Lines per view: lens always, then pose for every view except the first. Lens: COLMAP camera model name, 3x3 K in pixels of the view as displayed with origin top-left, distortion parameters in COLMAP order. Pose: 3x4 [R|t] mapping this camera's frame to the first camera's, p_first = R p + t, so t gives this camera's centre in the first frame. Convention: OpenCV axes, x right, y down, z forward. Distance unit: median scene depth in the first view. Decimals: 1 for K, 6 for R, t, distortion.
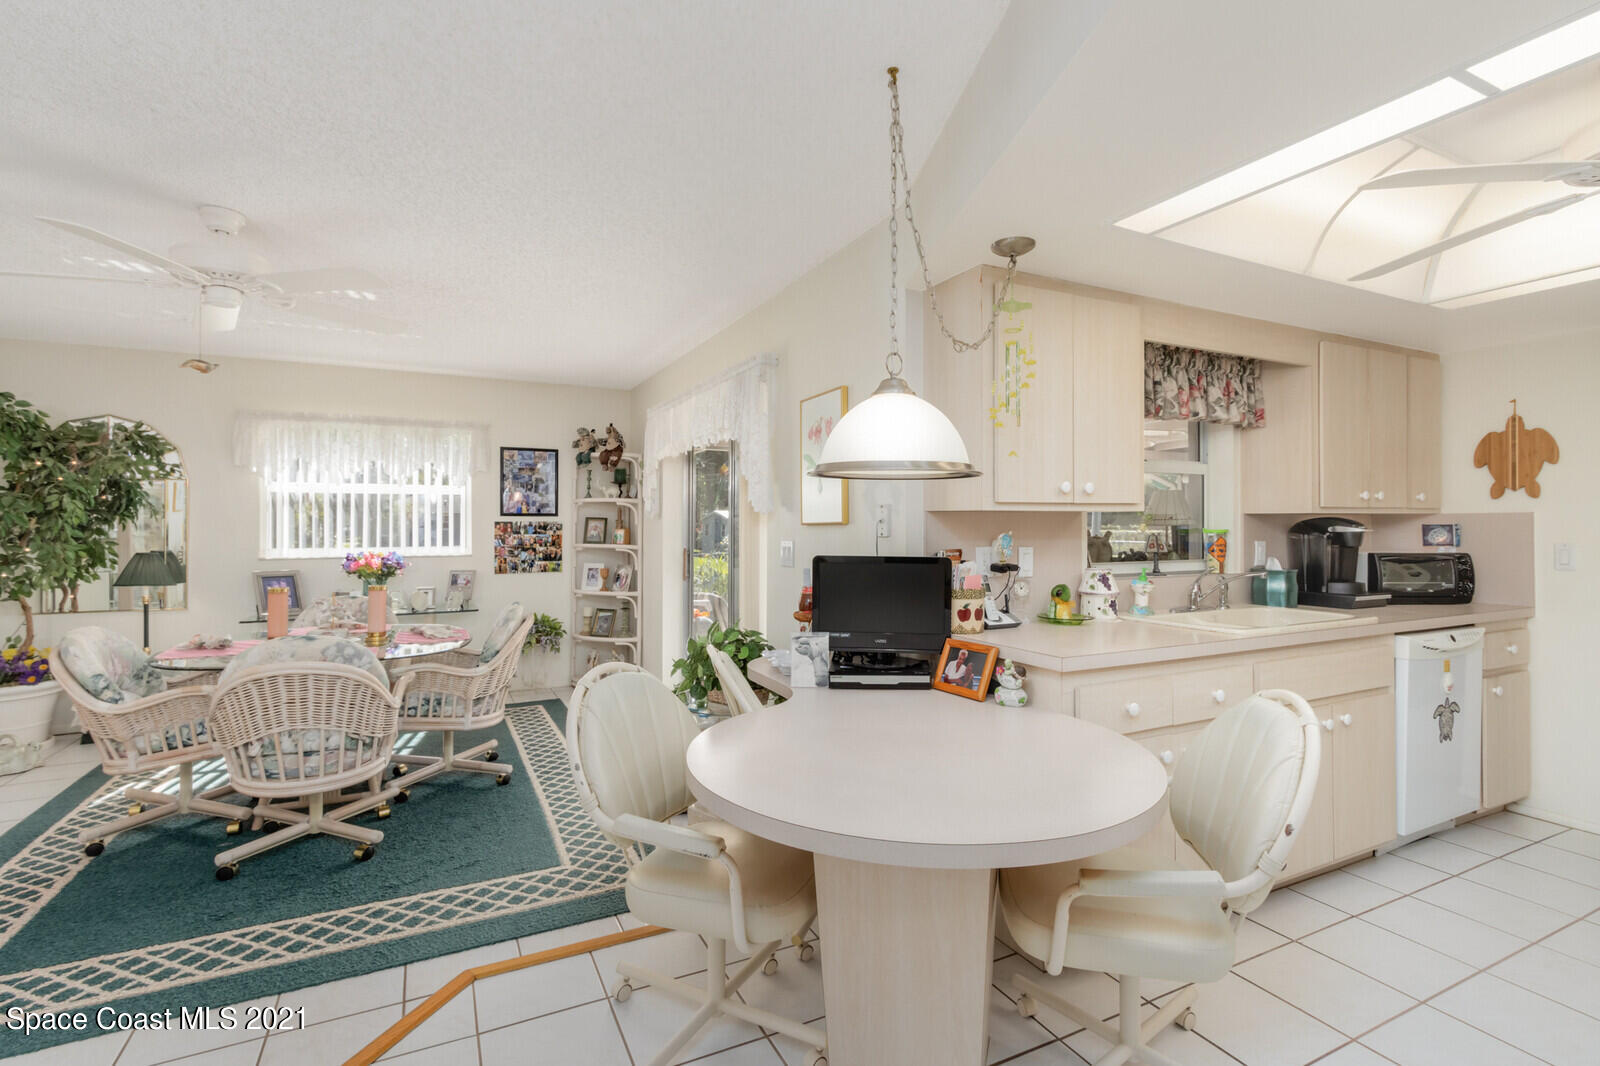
lens RADIAL K [[739.5, 0, 798.4], [0, 739.5, 530.7], [0, 0, 1]] dist [0.000005, 0.000094]
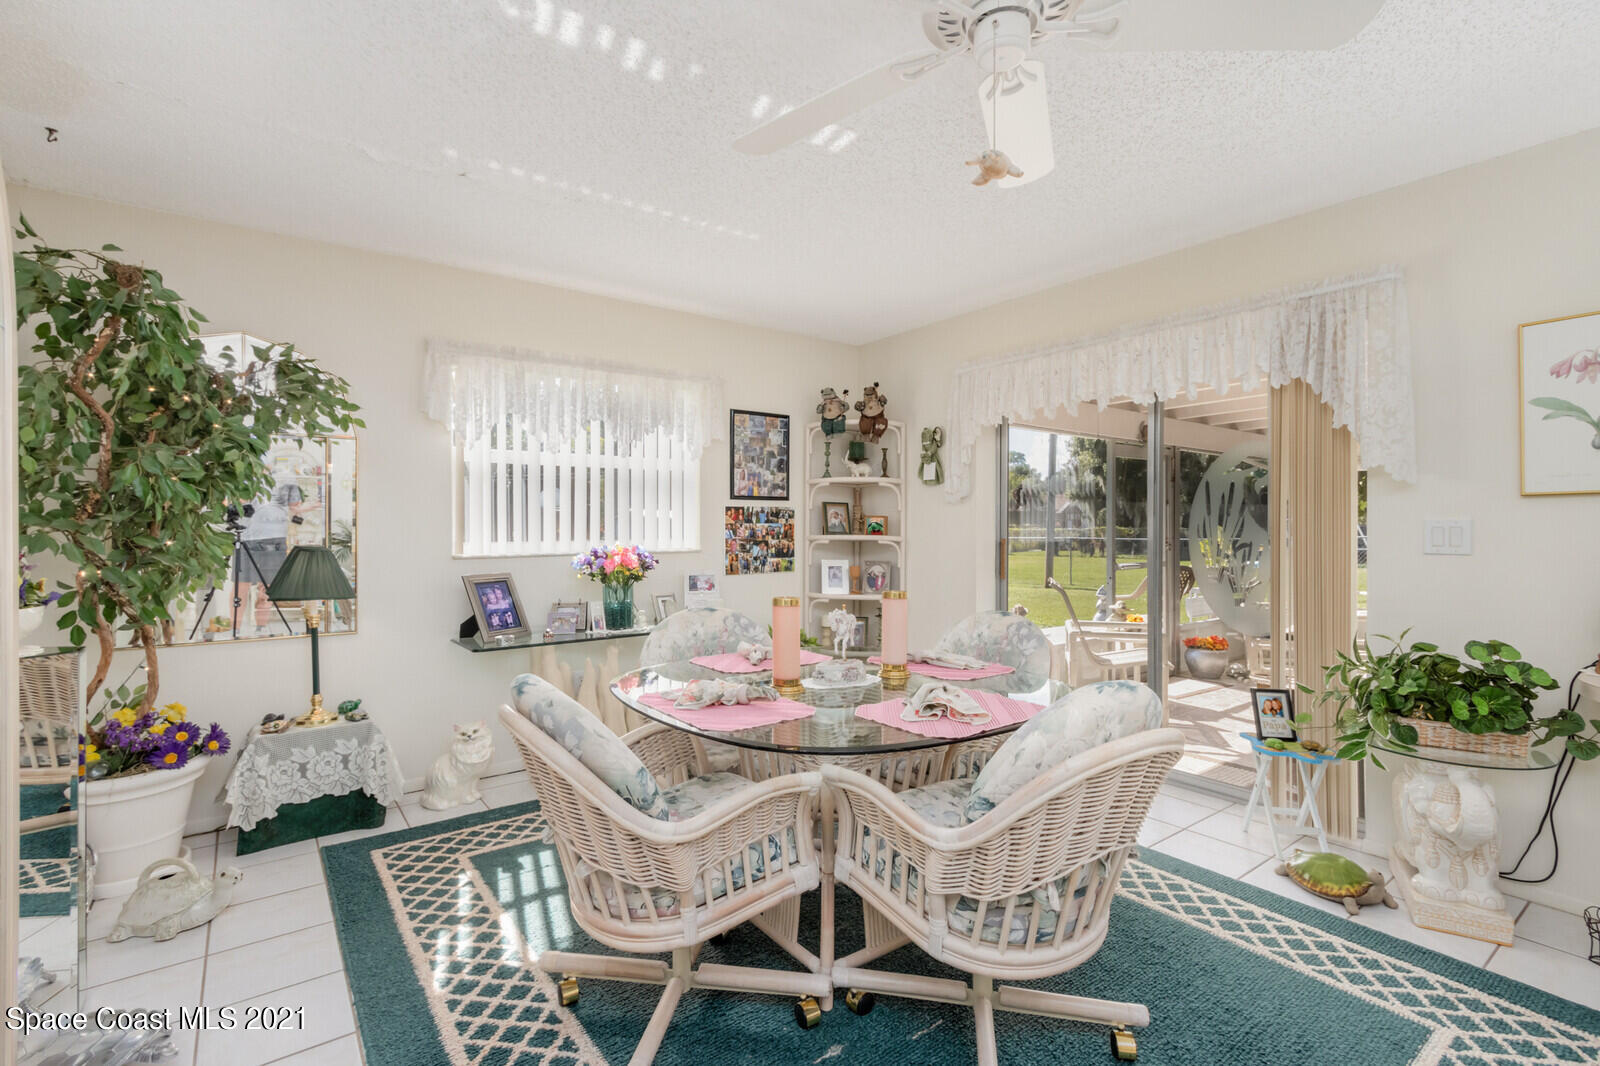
lens RADIAL K [[739.5, 0, 799.7], [0, 739.5, 528.4], [0, 0, 1]] dist [0.000005, 0.000094]
pose [[0.984249, -0.003340, 0.176753, -0.468016], [0.004080, 0.999984, -0.003825, 0.013546], [-0.176738, 0.004486, 0.984248, 0.232219]]
